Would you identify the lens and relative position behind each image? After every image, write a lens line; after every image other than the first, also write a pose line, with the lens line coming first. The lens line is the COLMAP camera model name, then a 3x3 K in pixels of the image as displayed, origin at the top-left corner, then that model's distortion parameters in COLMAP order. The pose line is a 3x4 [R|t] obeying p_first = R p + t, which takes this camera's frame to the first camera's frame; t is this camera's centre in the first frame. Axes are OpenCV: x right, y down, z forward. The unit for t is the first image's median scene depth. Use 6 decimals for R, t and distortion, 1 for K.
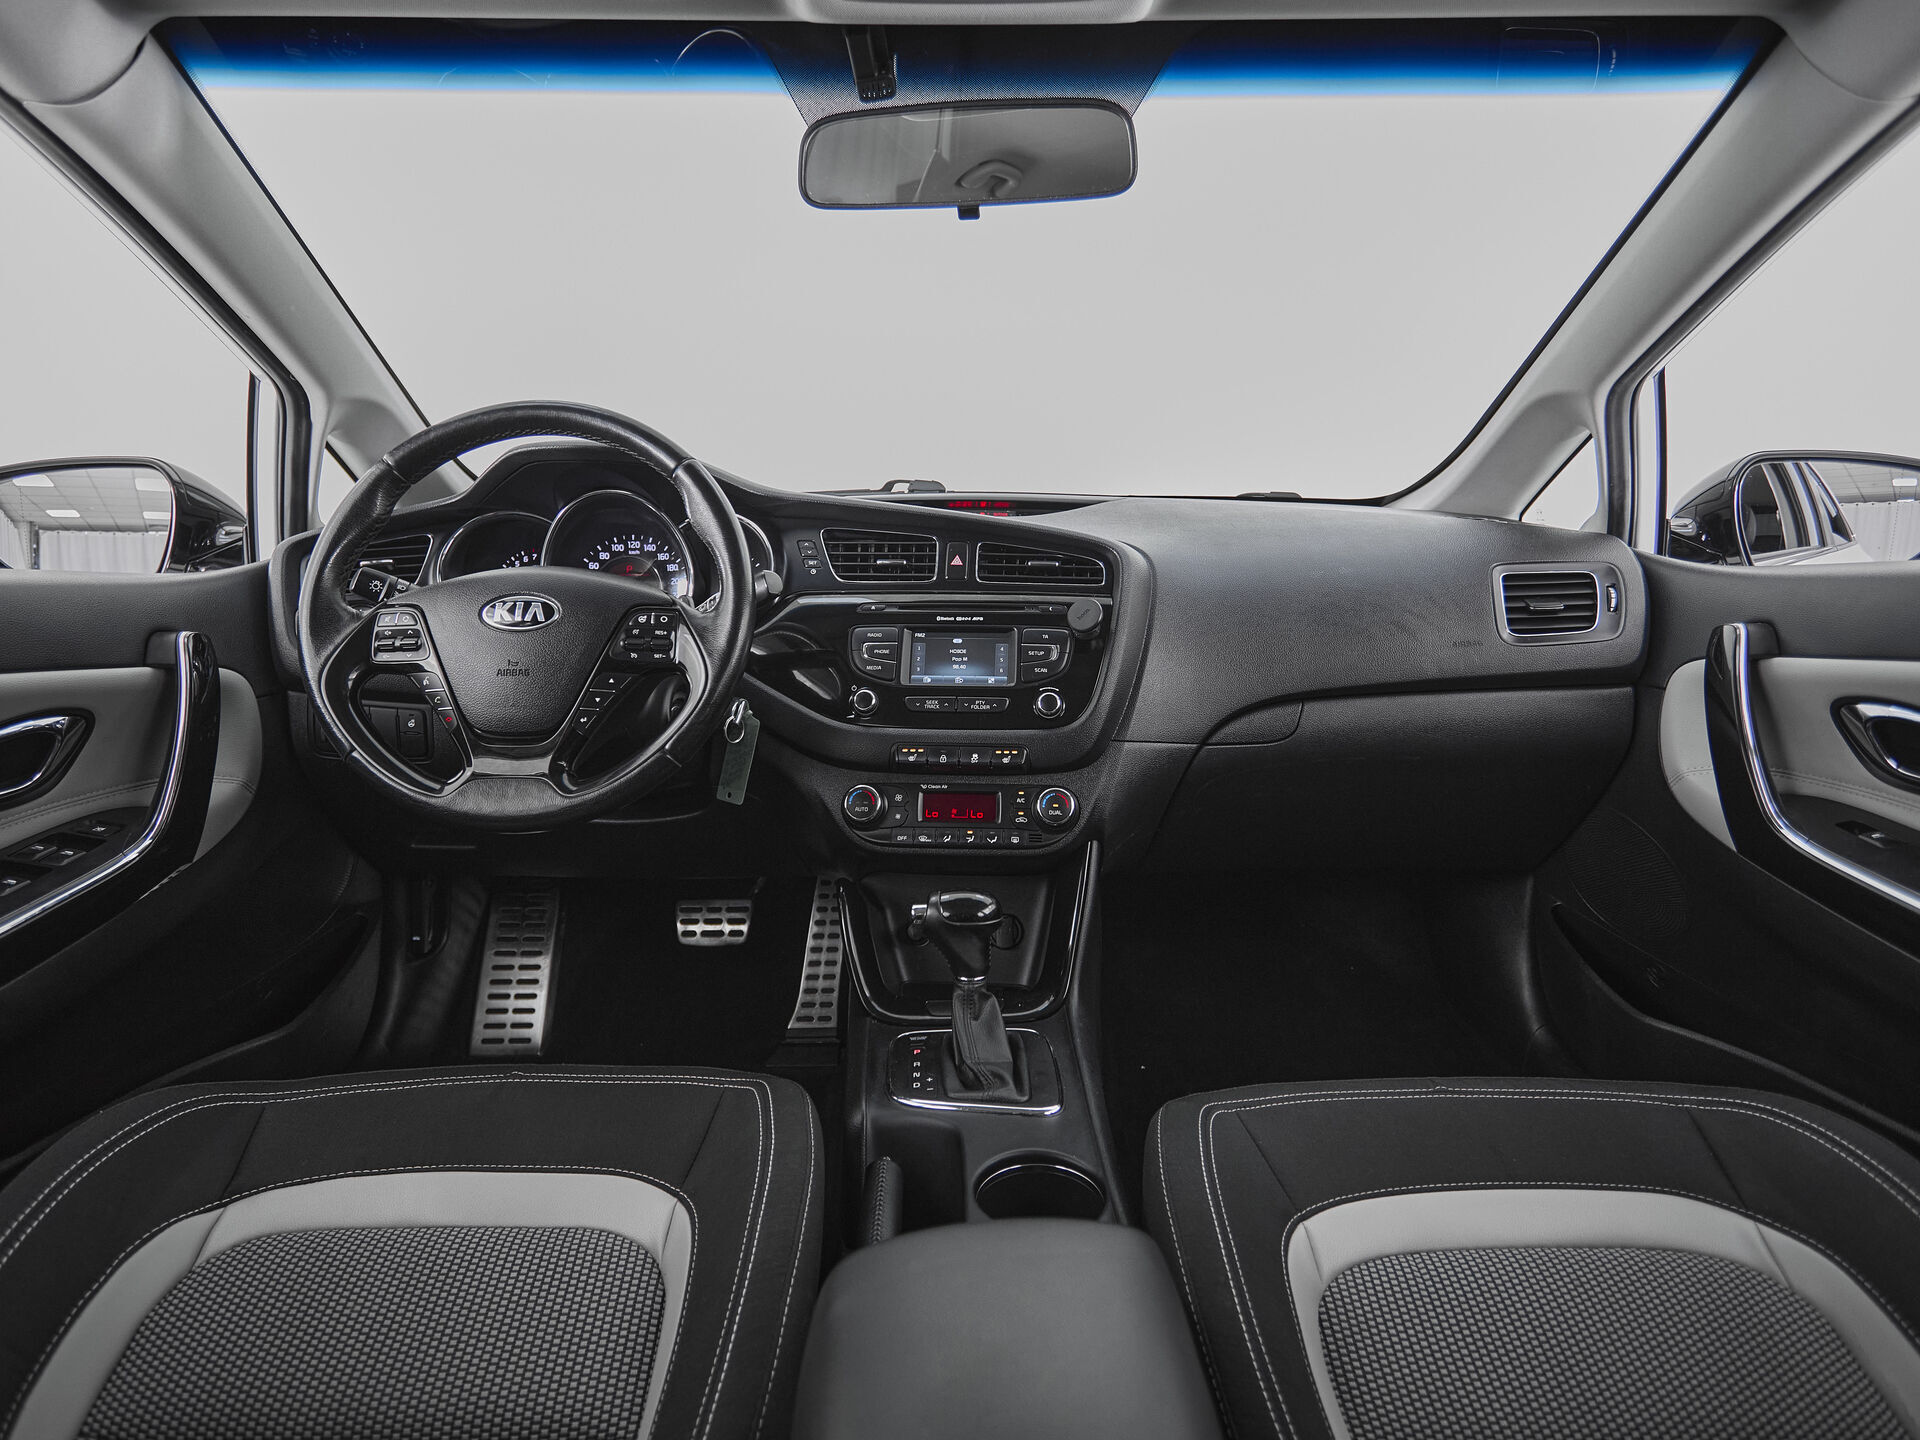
lens RADIAL K [[1084.9, 0, 954.0], [0, 1084.9, 712.0], [0, 0, 1]] dist [-0.000921, 0.002539]
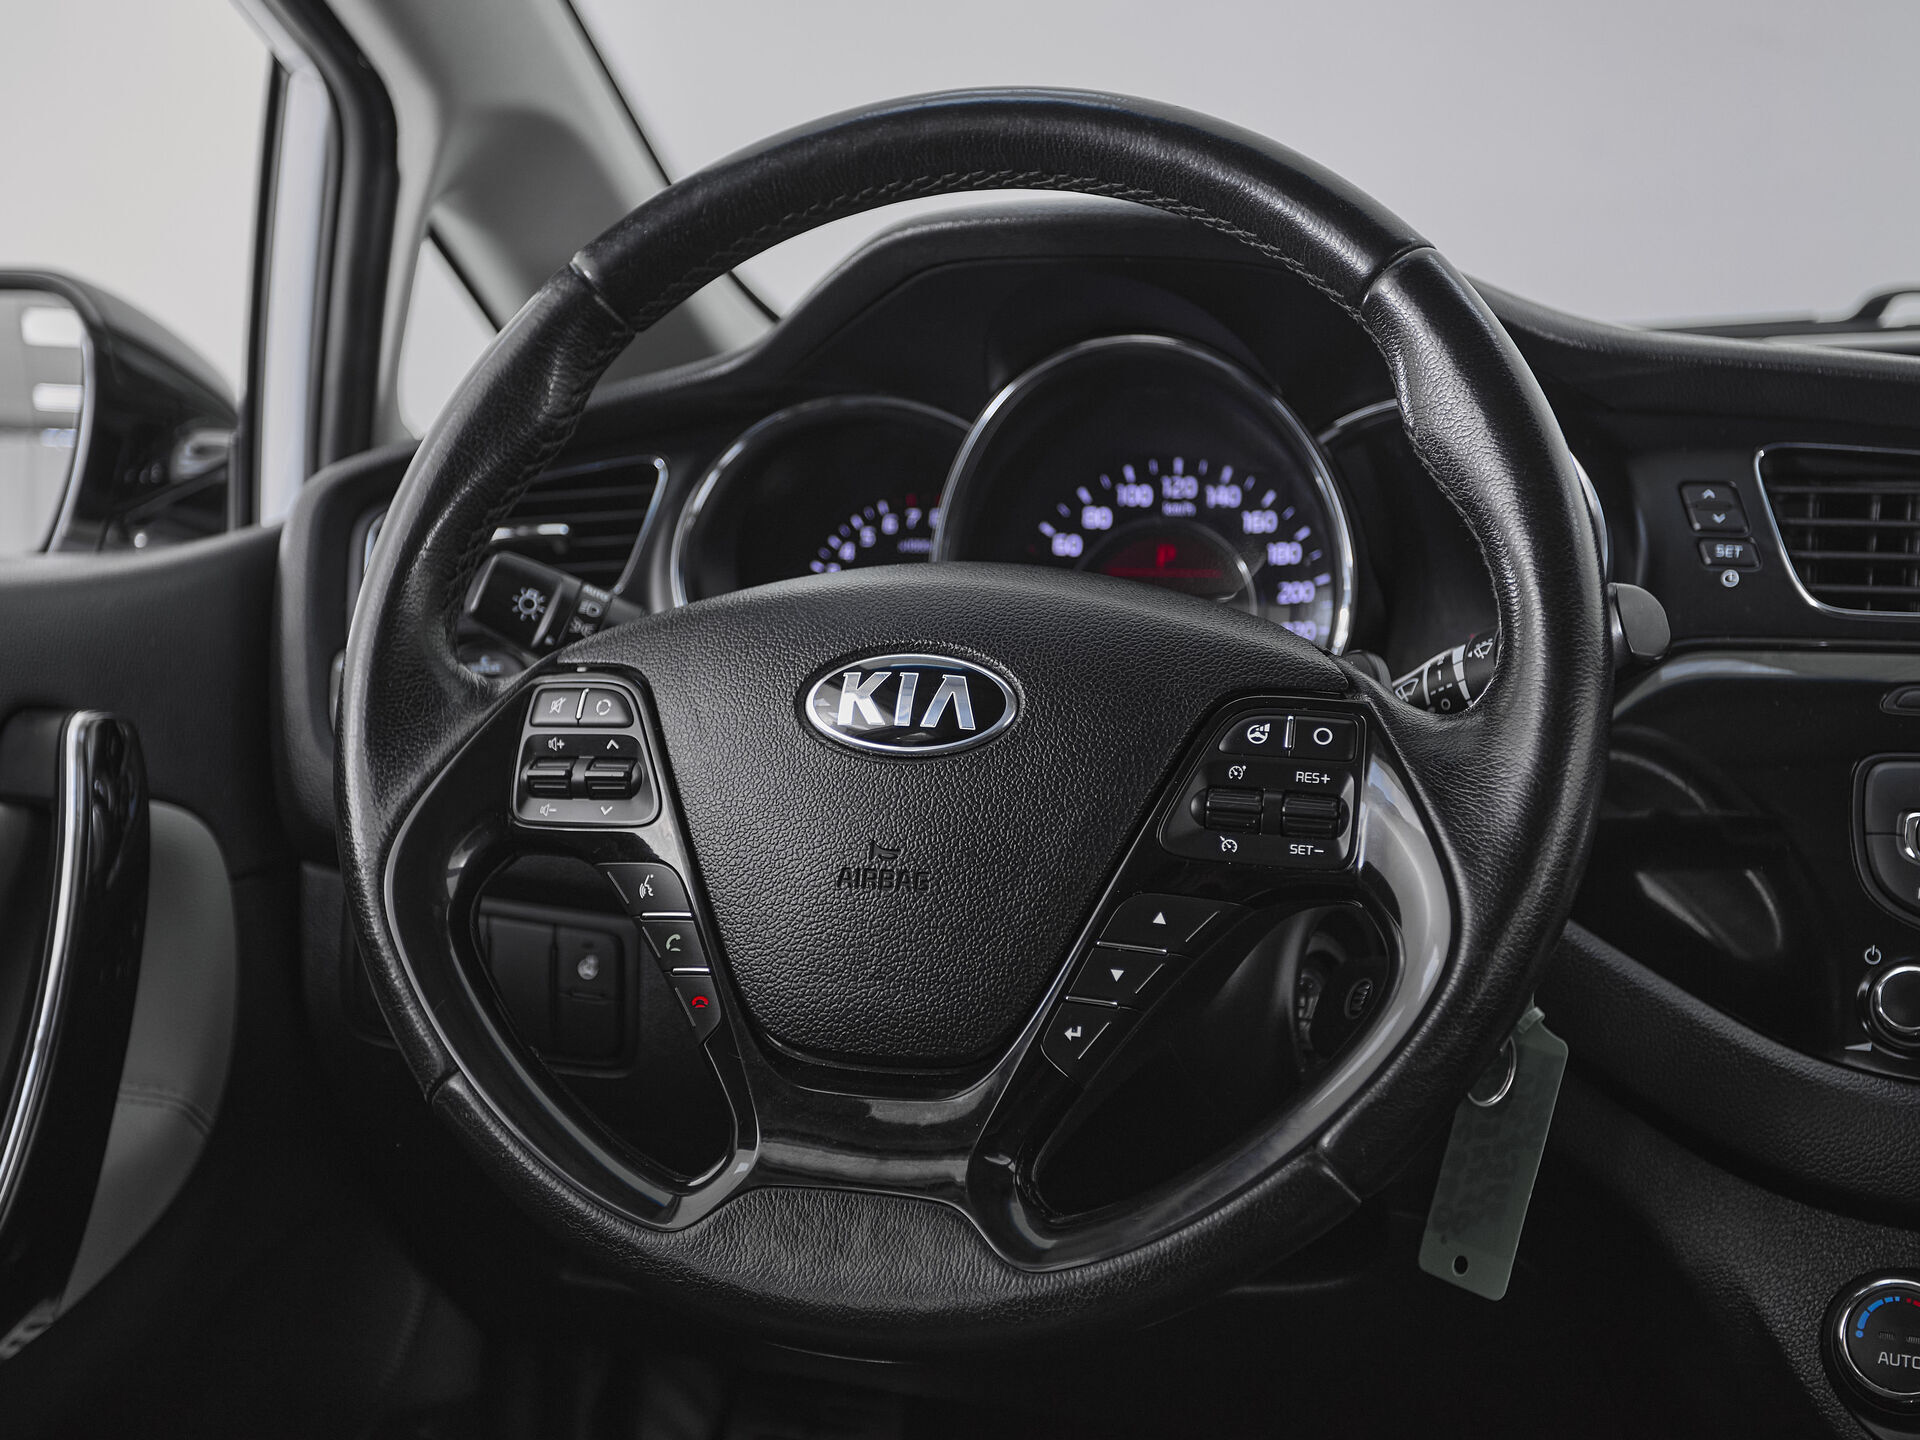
lens RADIAL K [[2673.5, 0, 876.3], [0, 2673.5, 697.8], [0, 0, 1]] dist [0.049550, 0.000000]
pose [[0.941753, 0.035628, -0.334413, -0.107225], [-0.054939, 0.997313, -0.048464, -0.043541], [0.331787, 0.064014, 0.941180, 0.169617]]
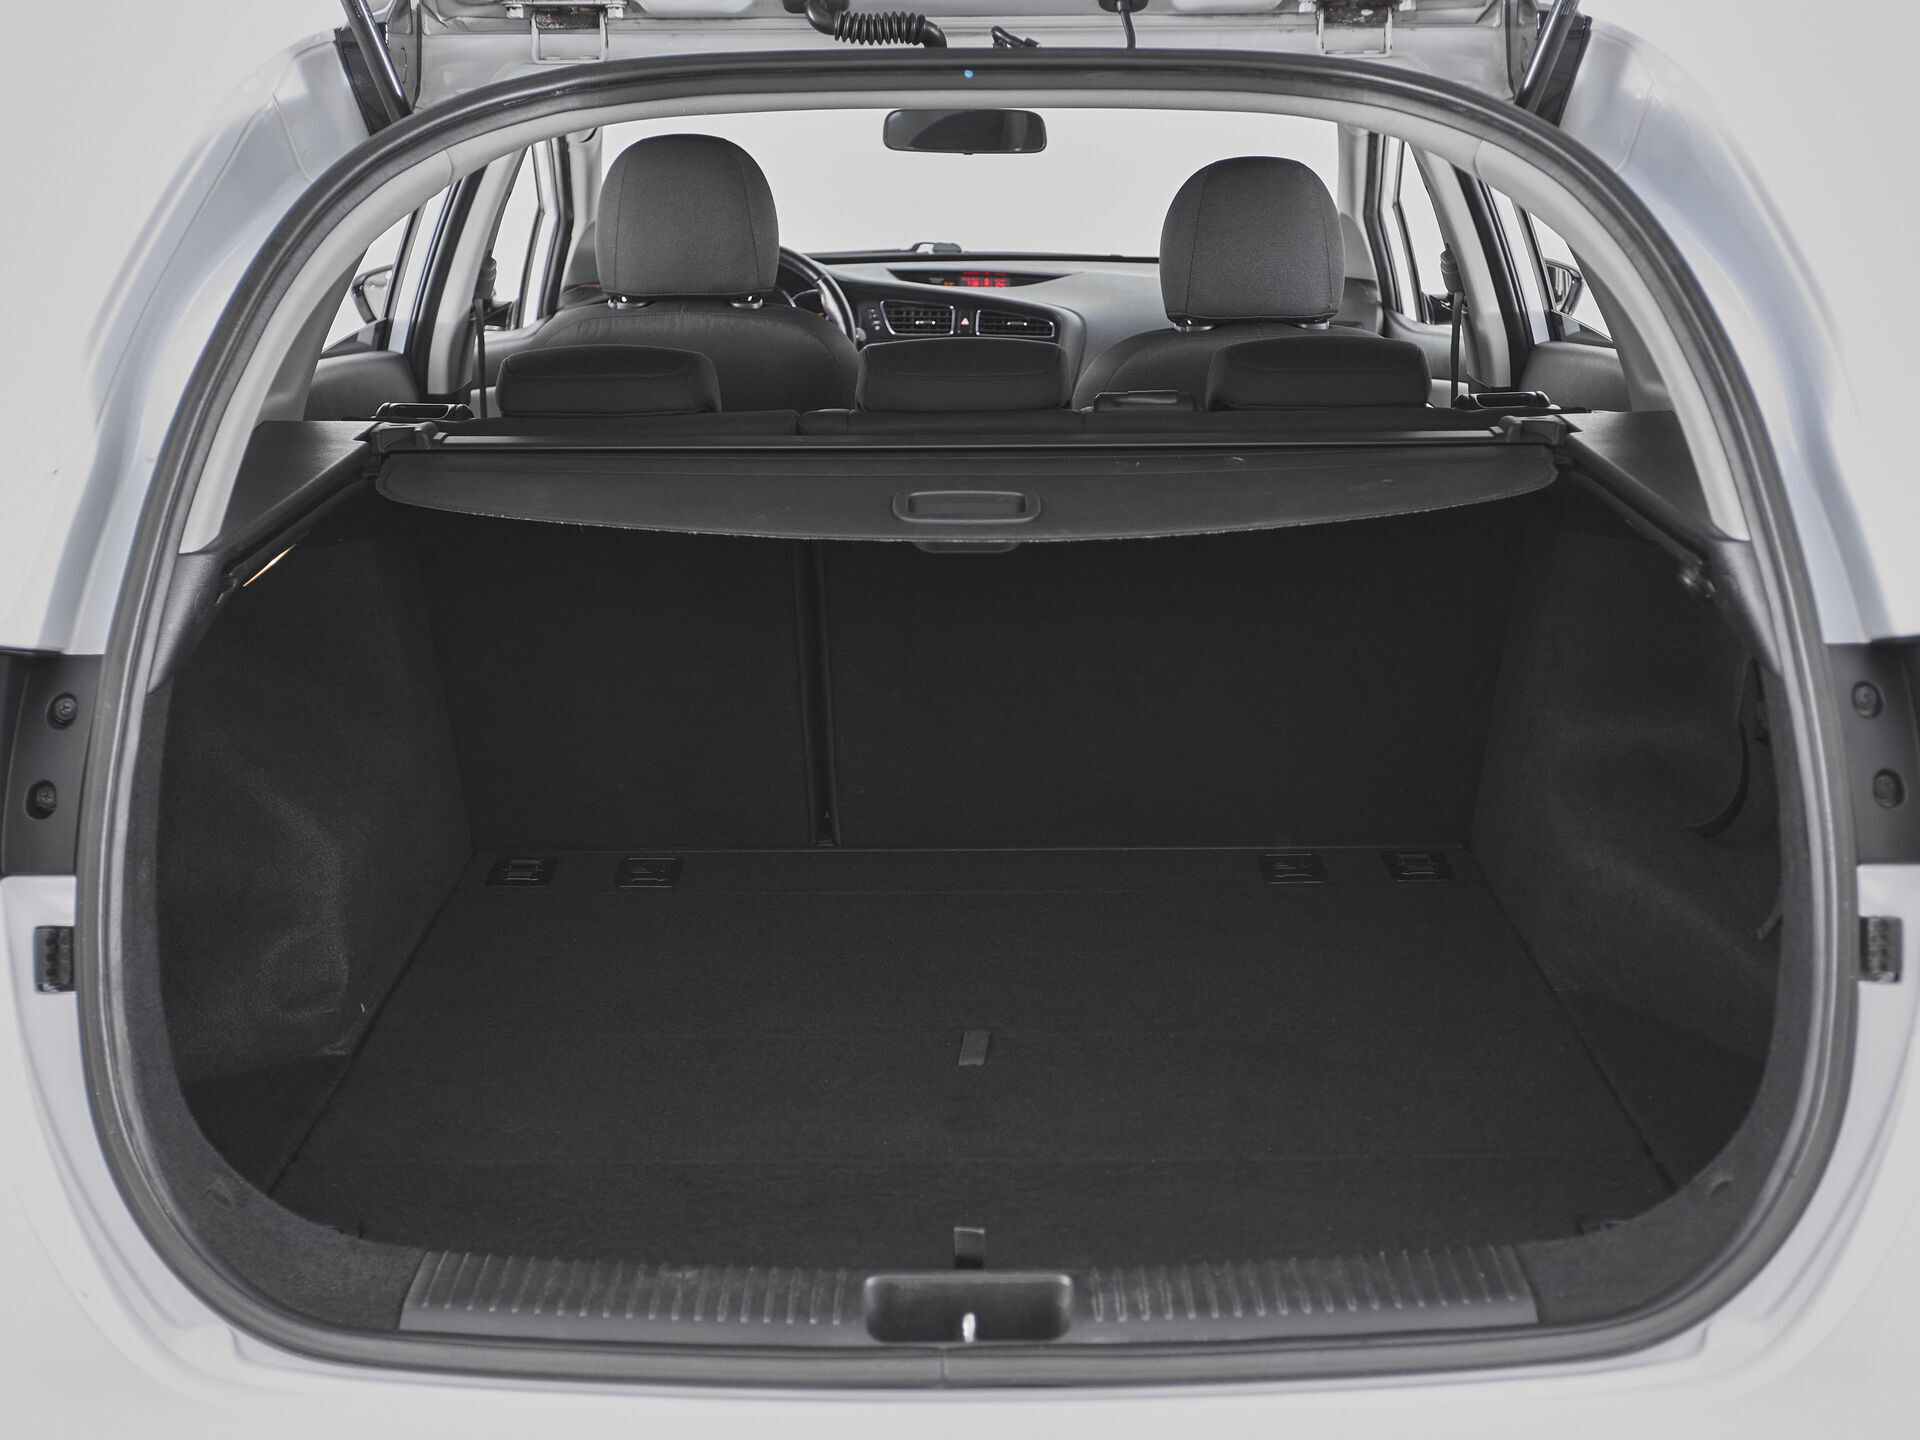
lens RADIAL K [[2673.5, 0, 952.5], [0, 2673.5, 723.3], [0, 0, 1]] dist [0.049550, 0.000000]
pose [[0.999695, 0.001454, -0.024642, 0.088939], [-0.000205, 0.998719, 0.050595, 0.278577], [0.024683, -0.050574, 0.998415, -3.251975]]
